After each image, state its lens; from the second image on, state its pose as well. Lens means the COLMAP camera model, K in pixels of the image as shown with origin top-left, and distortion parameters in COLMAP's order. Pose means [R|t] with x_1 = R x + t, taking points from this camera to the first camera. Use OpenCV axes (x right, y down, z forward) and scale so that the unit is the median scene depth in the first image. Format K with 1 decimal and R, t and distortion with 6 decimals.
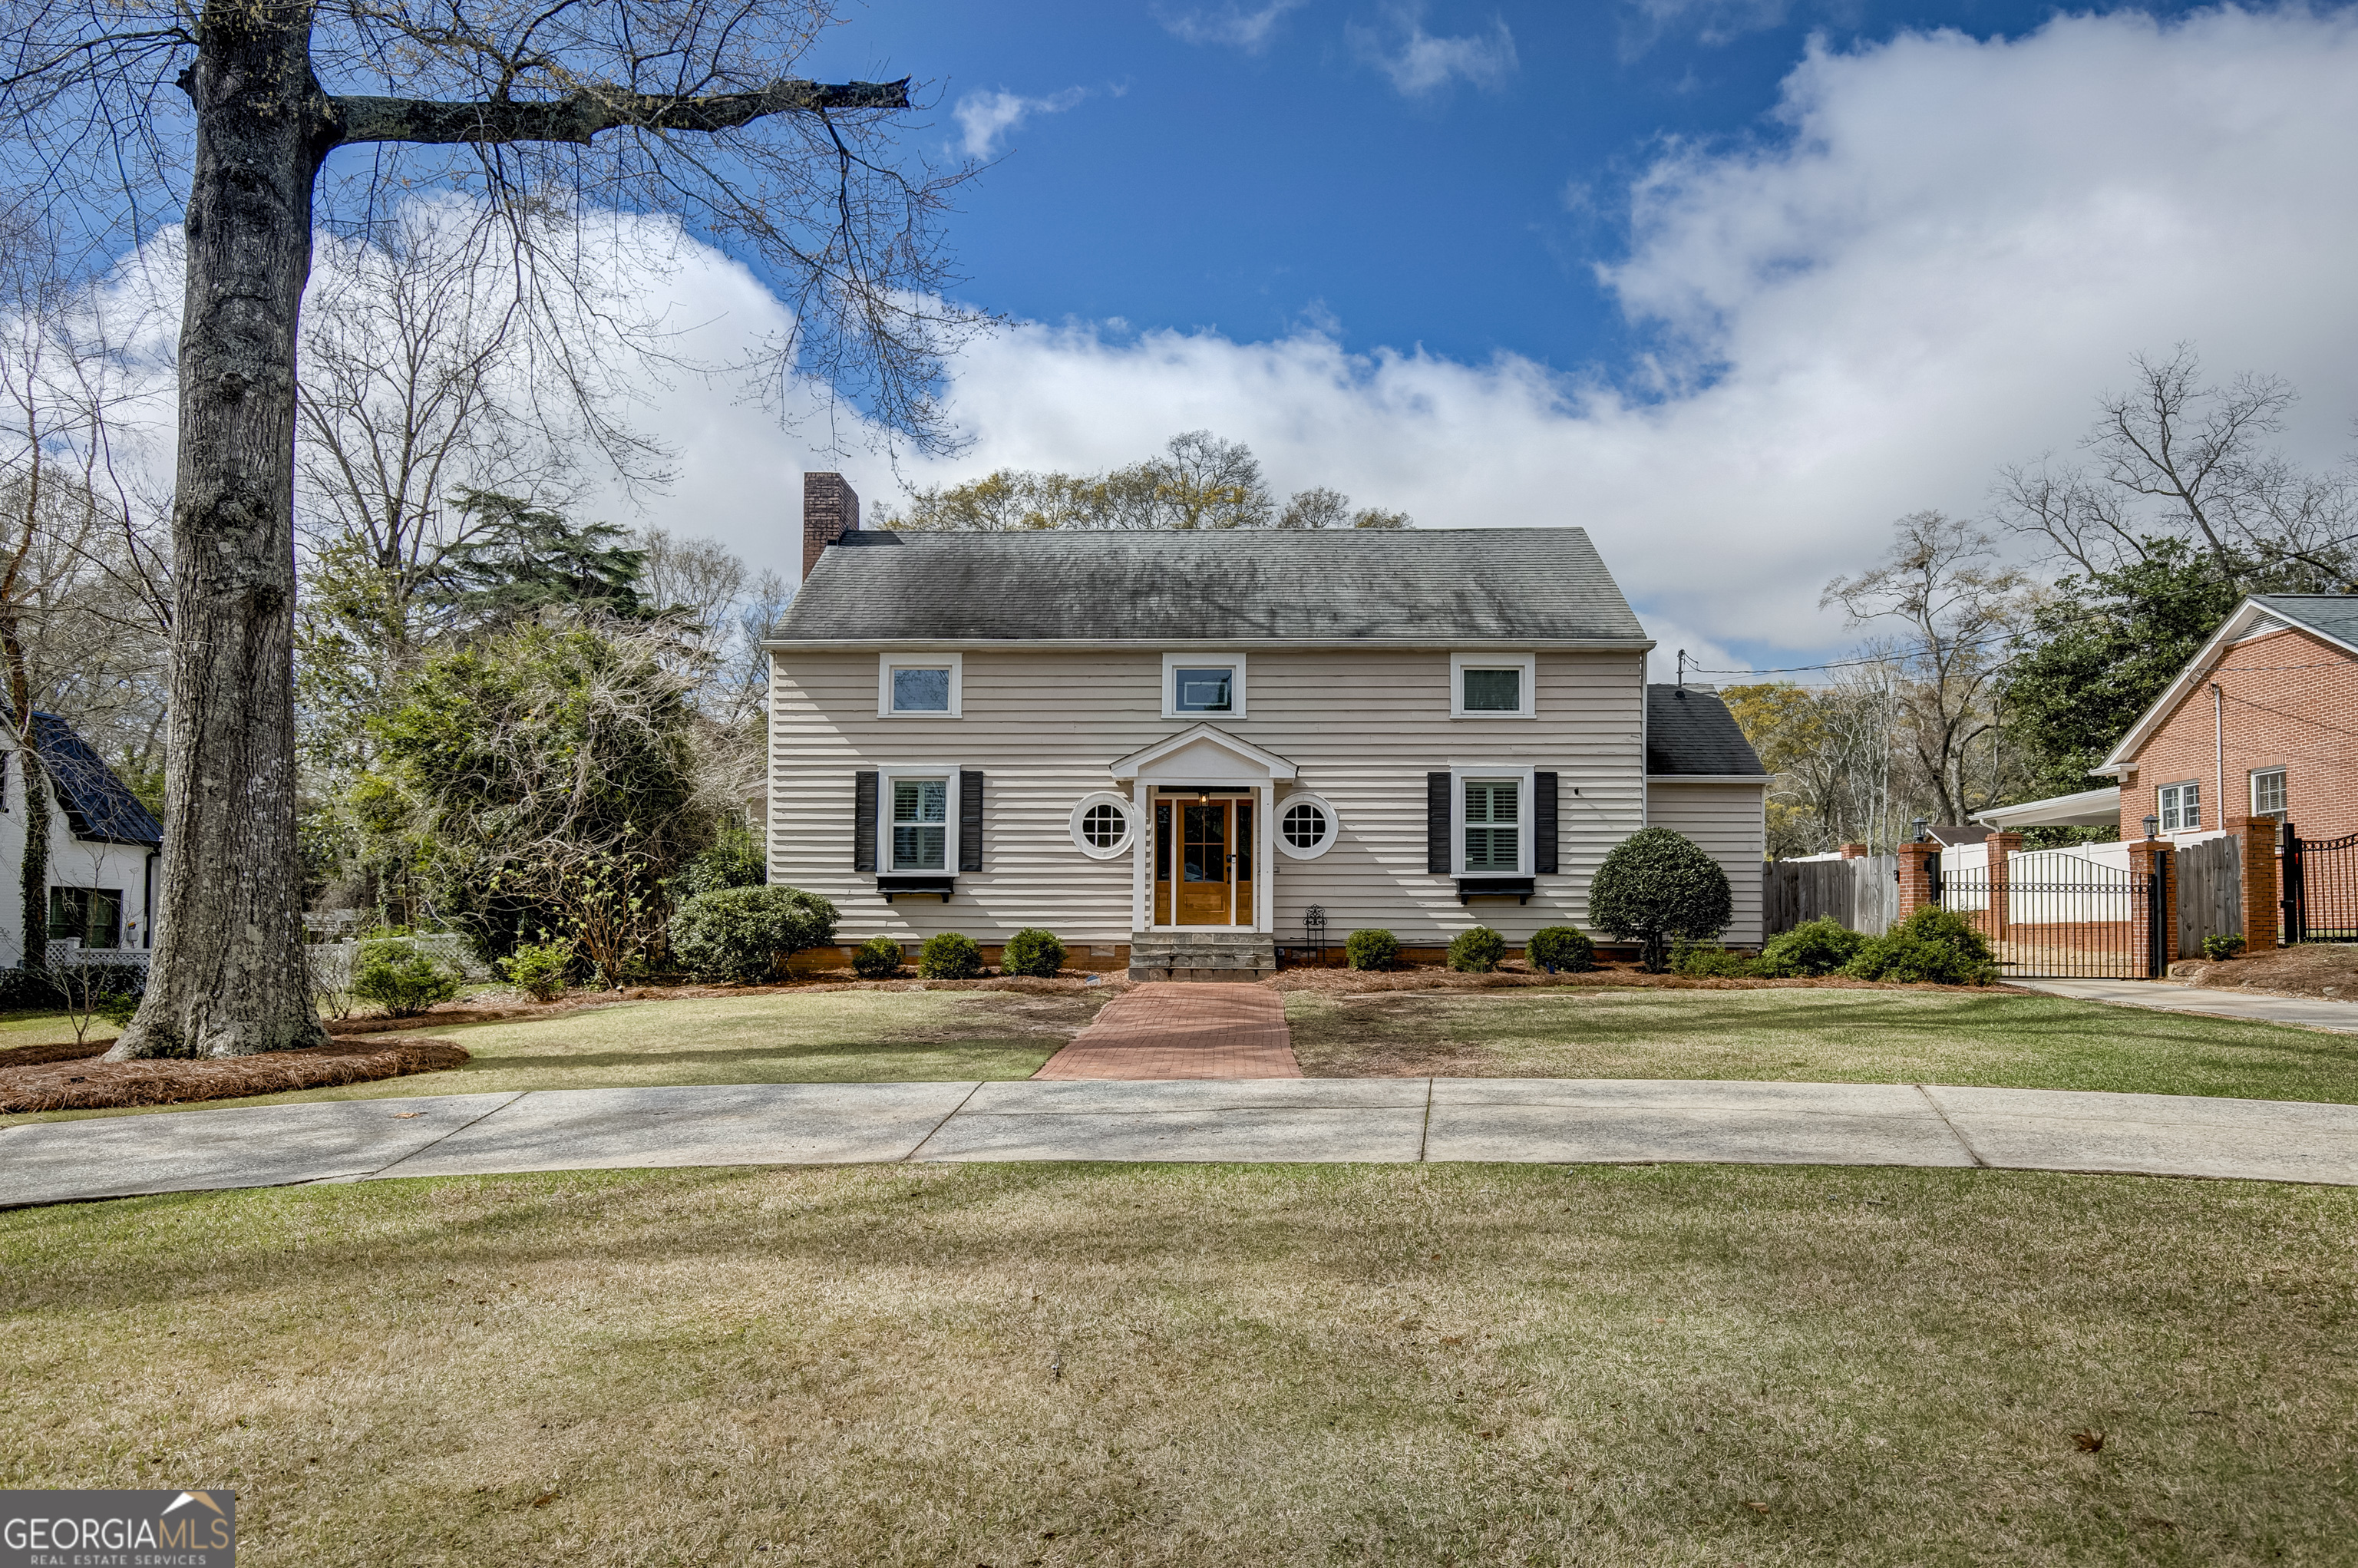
lens RADIAL K [[1425.4, 0, 1161.4], [0, 1425.4, 873.8], [0, 0, 1]] dist [-0.007463, -0.000880]
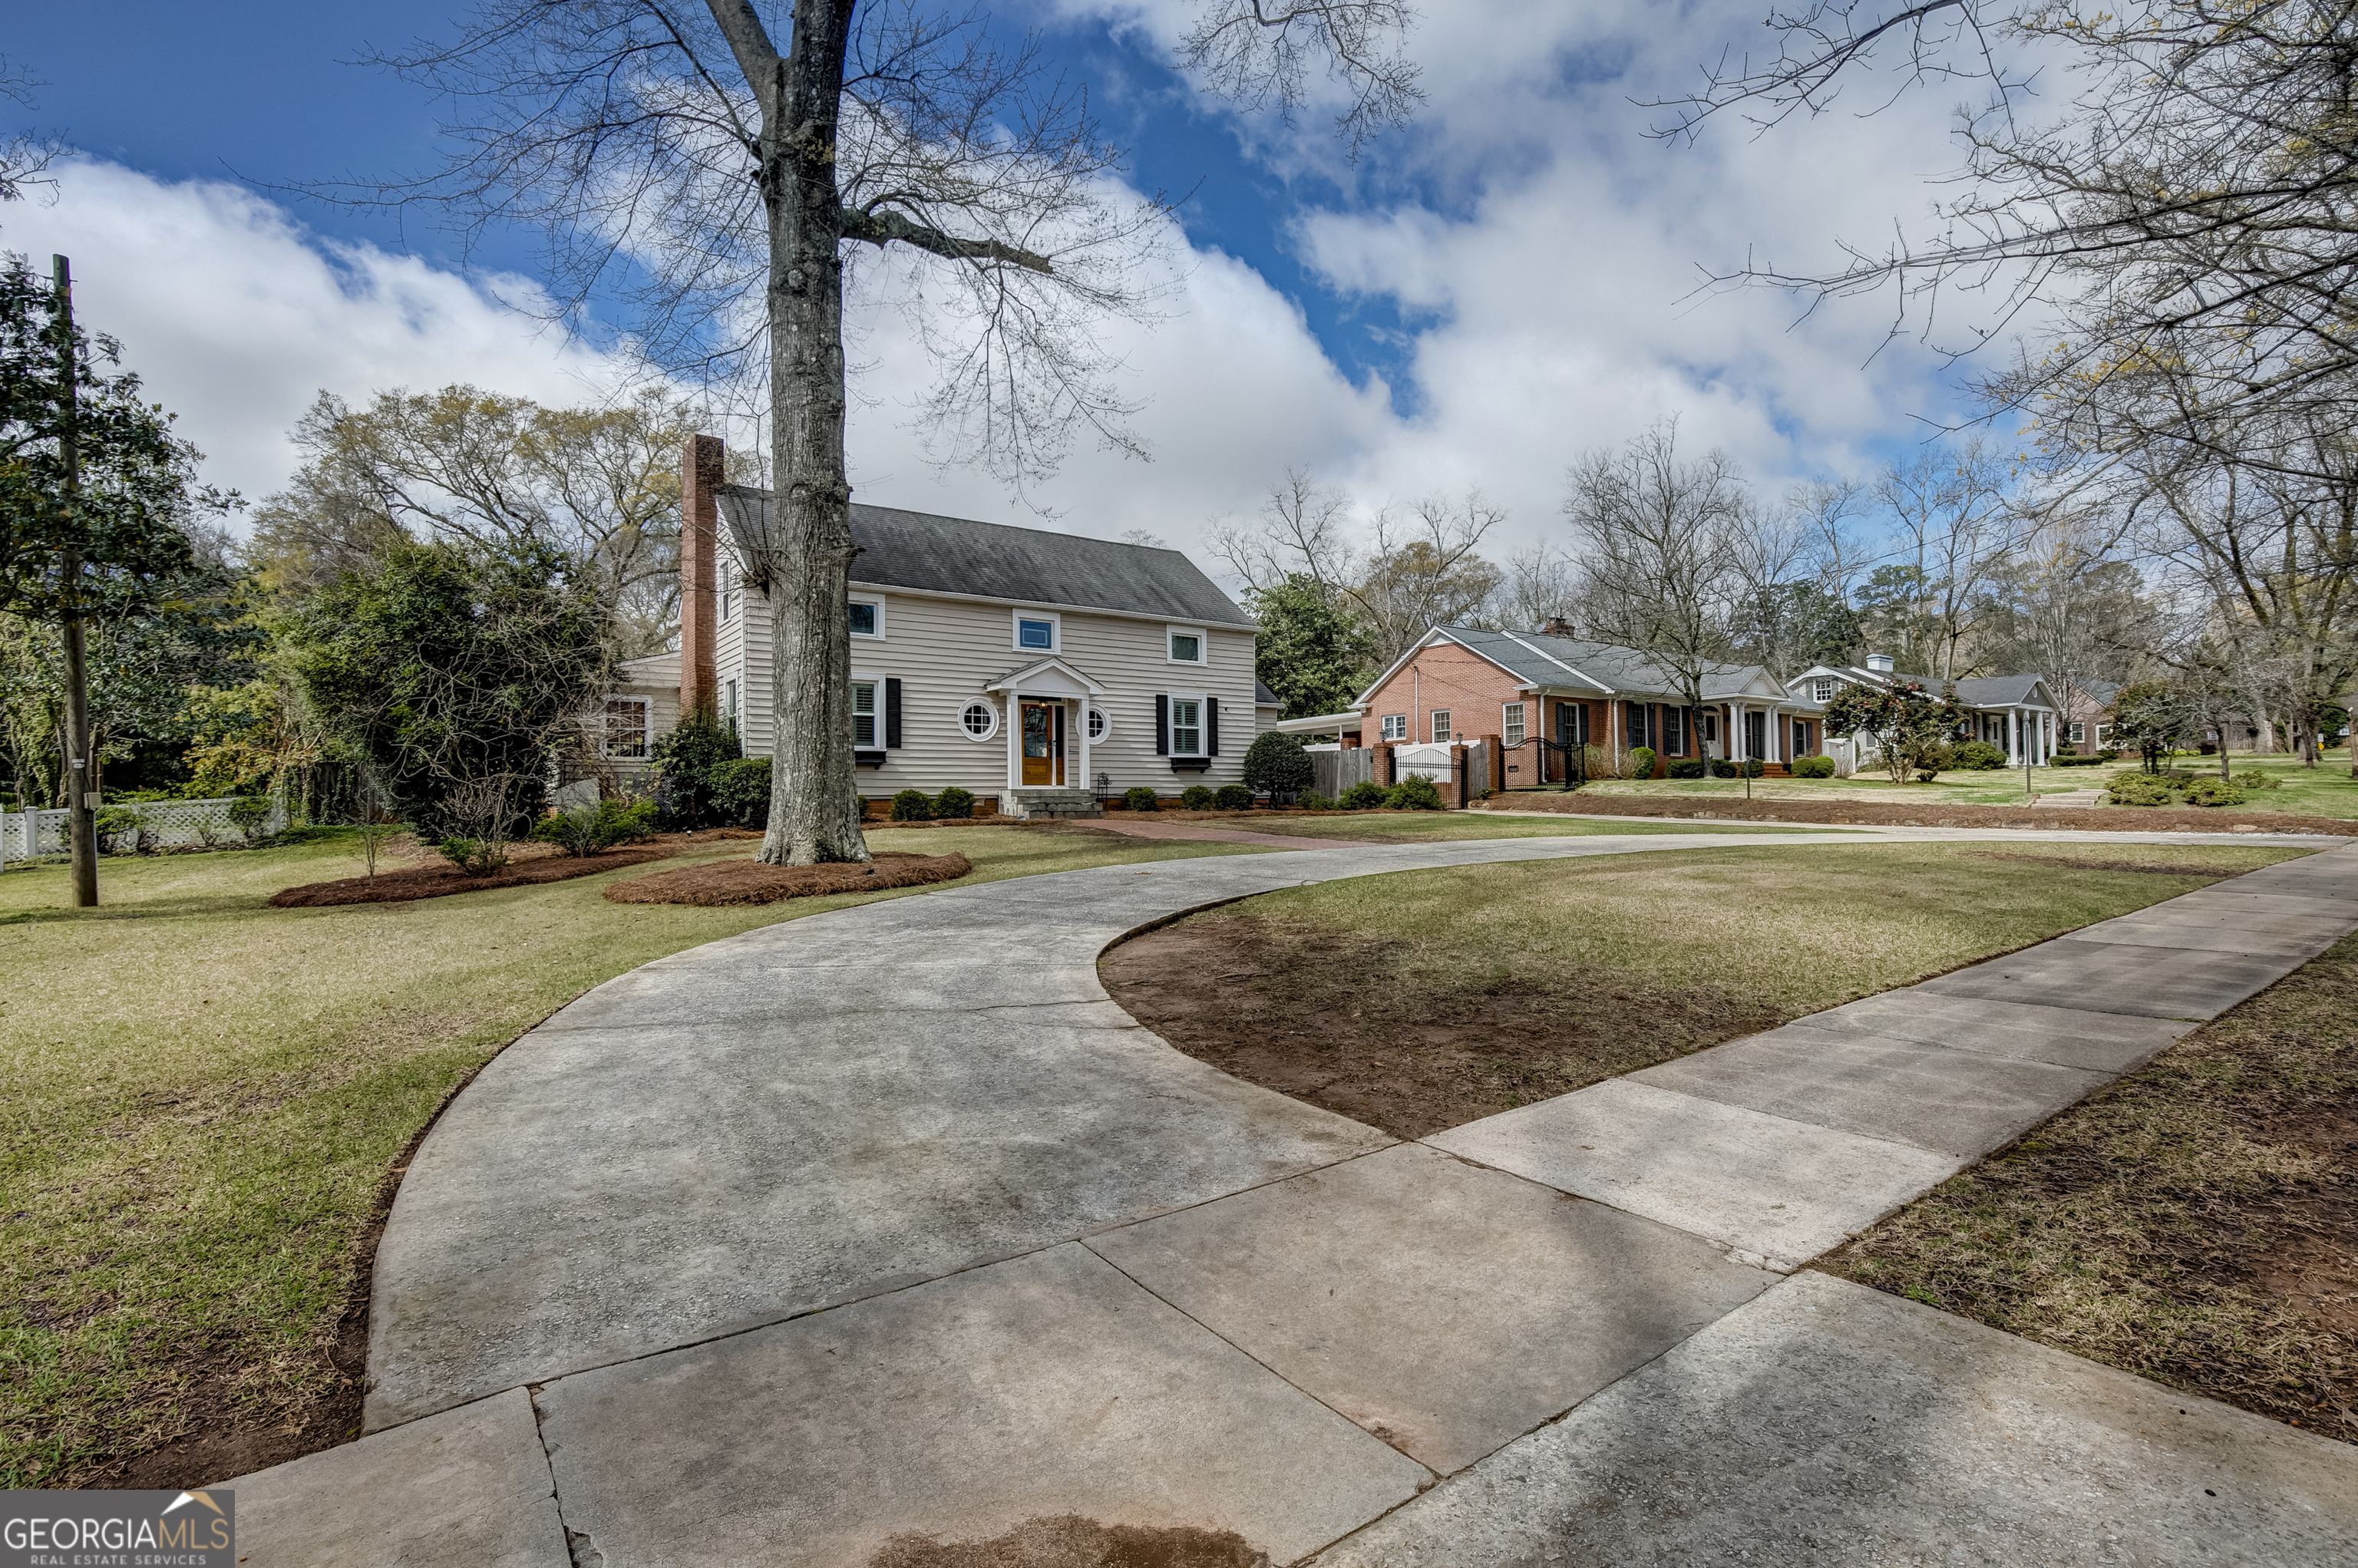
lens RADIAL K [[1124.8, 0, 1179.0], [0, 1124.8, 784.0], [0, 0, 1]] dist [-0.026394, 0.001314]
pose [[0.798540, 0.000324, 0.601942, -0.593136], [-0.012772, 0.999784, 0.016405, 0.012695], [-0.601807, -0.020788, 0.798371, -0.083283]]
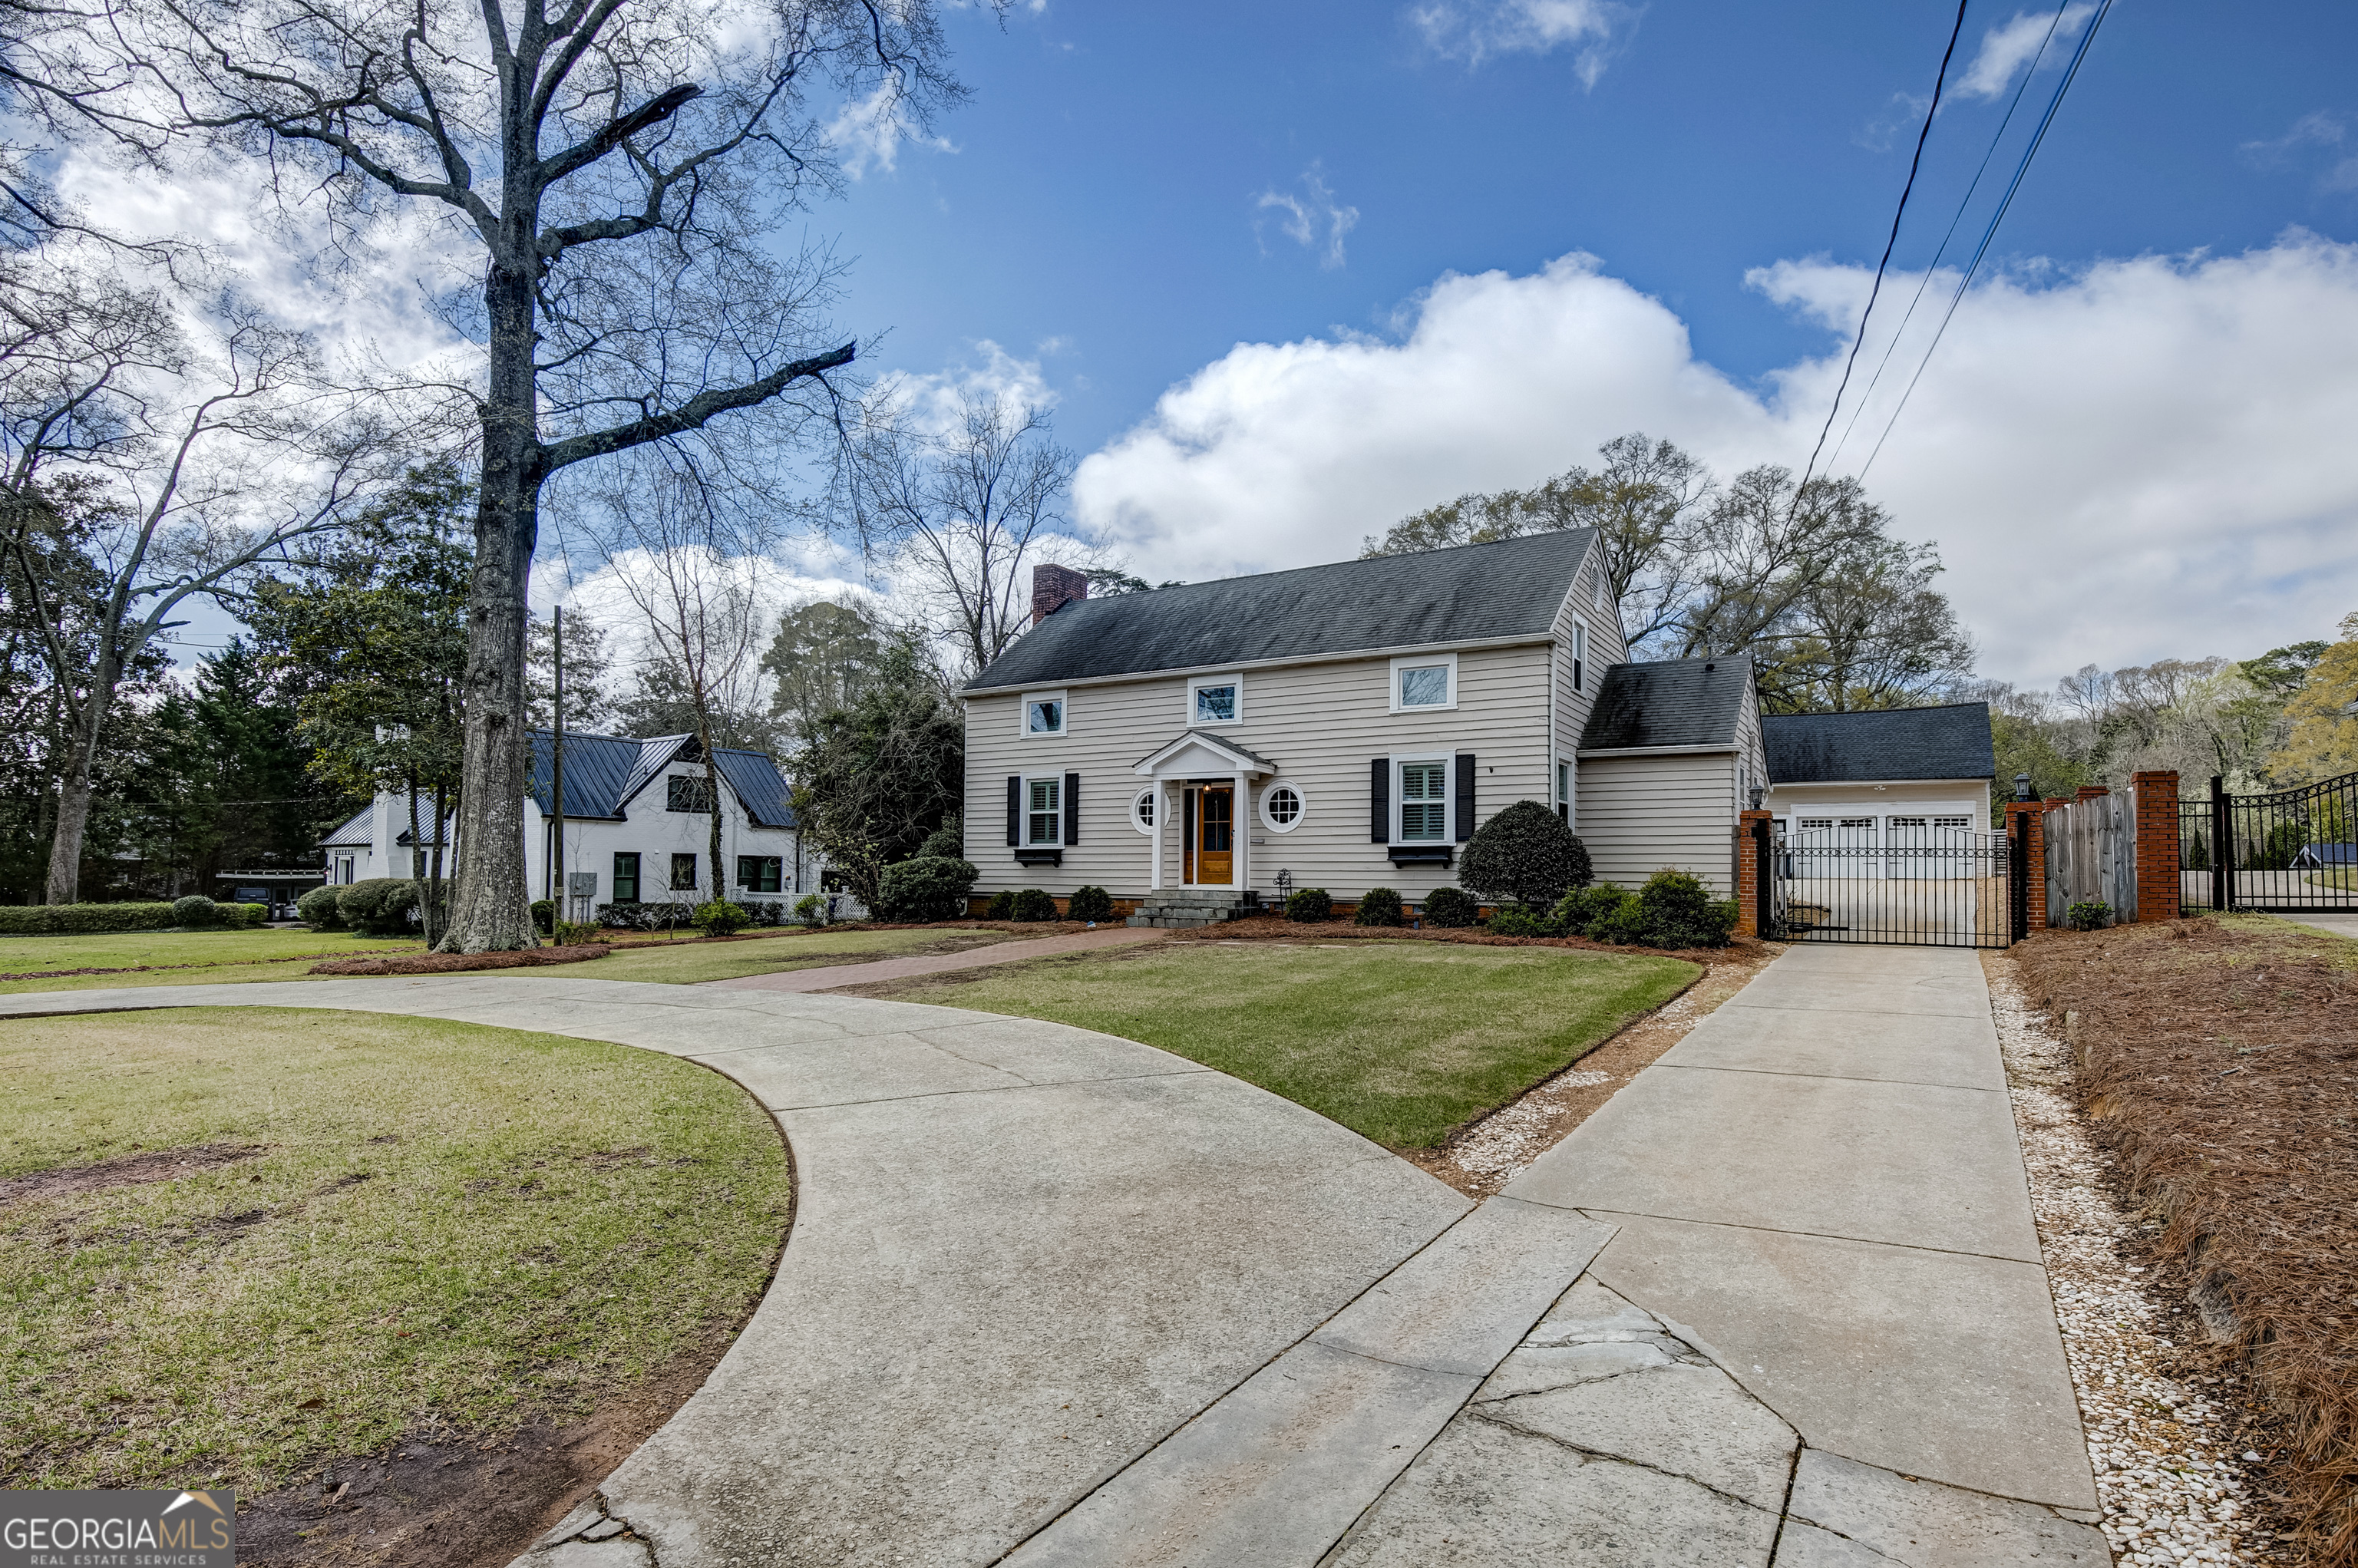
lens RADIAL K [[1194.1, 0, 1172.5], [0, 1194.1, 834.1], [0, 0, 1]] dist [-0.023304, -0.000511]
pose [[0.862471, -0.015576, -0.505867, 0.552295], [0.018787, 0.999823, 0.001246, -0.011915], [0.505758, -0.010579, 0.862611, 0.036967]]
